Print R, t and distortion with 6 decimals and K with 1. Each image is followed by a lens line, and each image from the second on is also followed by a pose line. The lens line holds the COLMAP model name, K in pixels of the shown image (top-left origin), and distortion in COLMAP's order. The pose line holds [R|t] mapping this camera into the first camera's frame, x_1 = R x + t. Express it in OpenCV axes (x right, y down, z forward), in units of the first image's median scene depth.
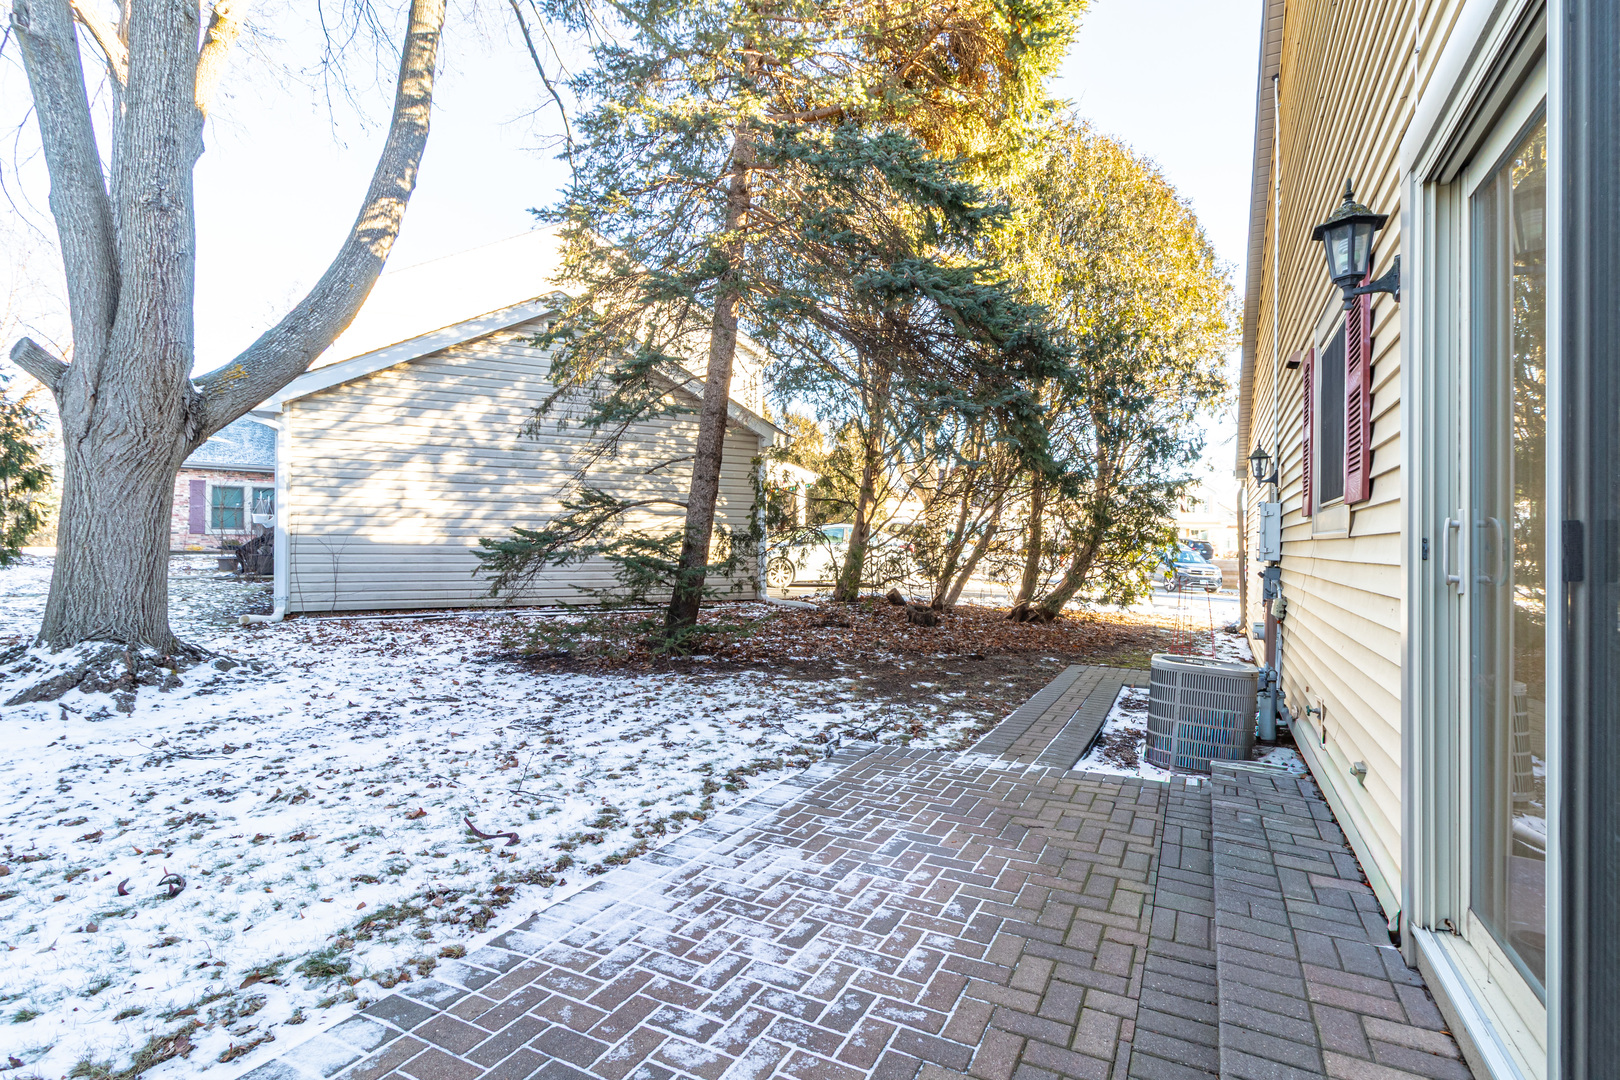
lens RADIAL K [[766.2, 0, 810.1], [0, 766.2, 537.7], [0, 0, 1]] dist [0.004194, 0.000458]
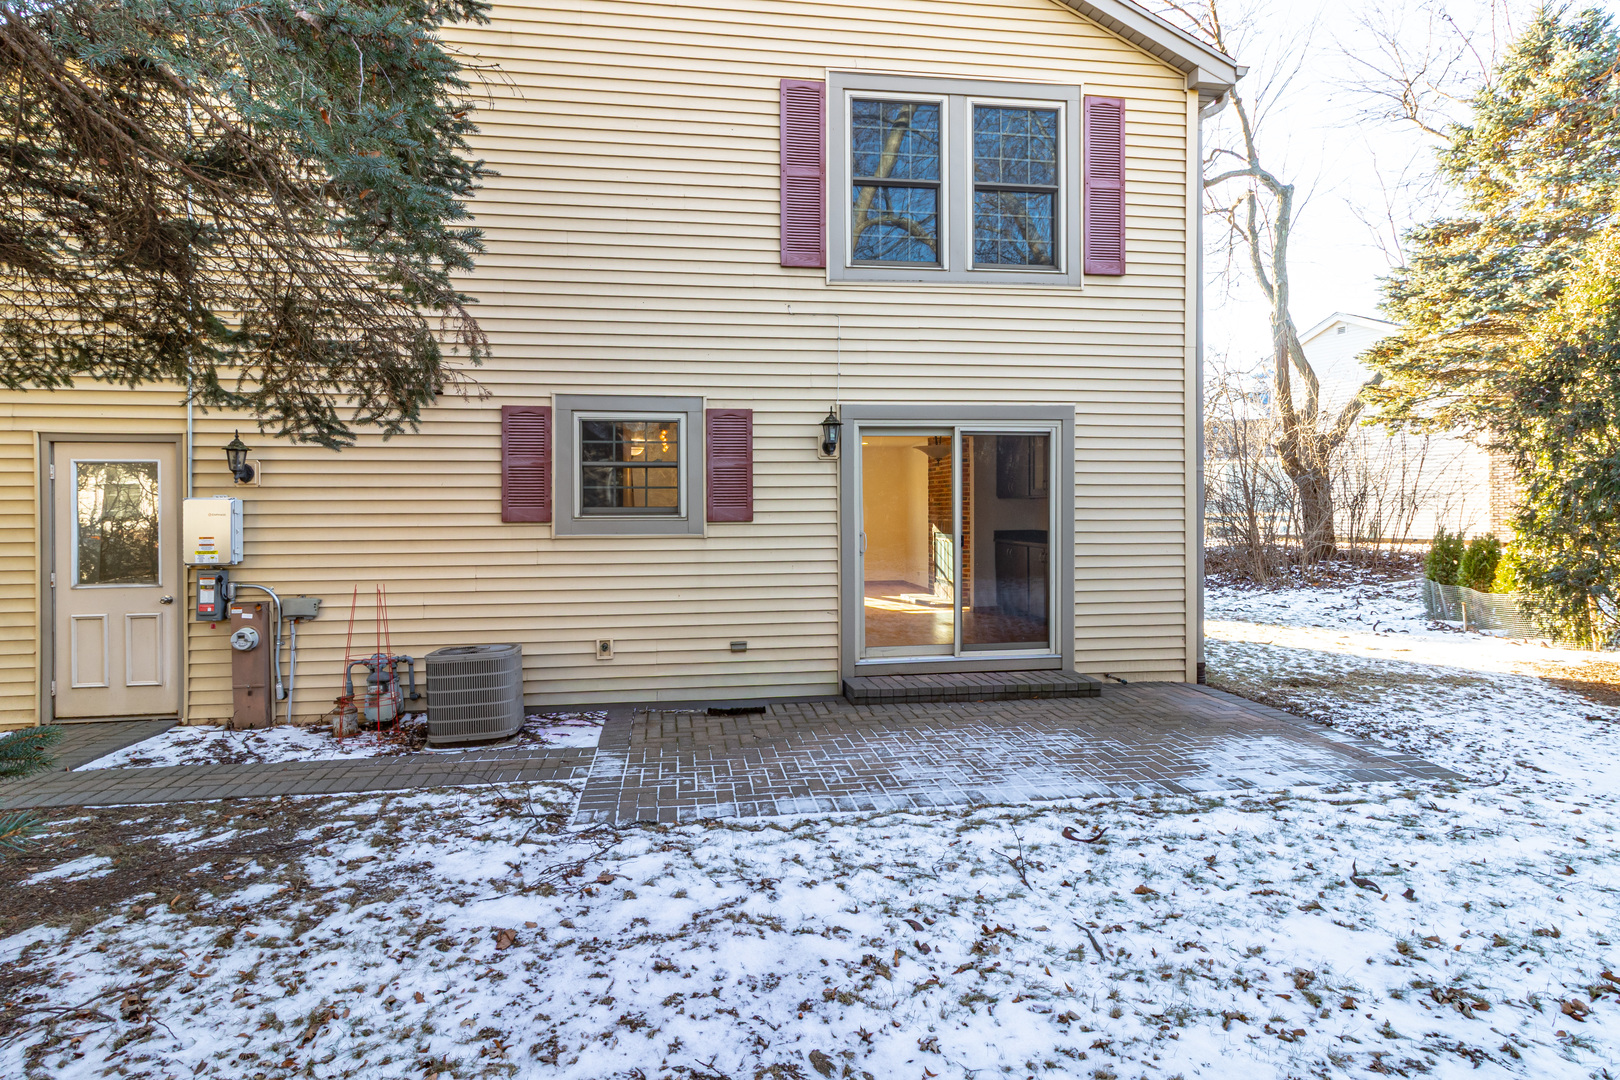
lens RADIAL K [[797.0, 0, 773.5], [0, 797.0, 518.1], [0, 0, 1]] dist [0.001869, 0.000793]
pose [[-0.563611, -0.014864, 0.825906, -1.089508], [-0.007464, 0.999889, 0.012901, -0.080343], [-0.826006, 0.001106, -0.563660, 1.993012]]
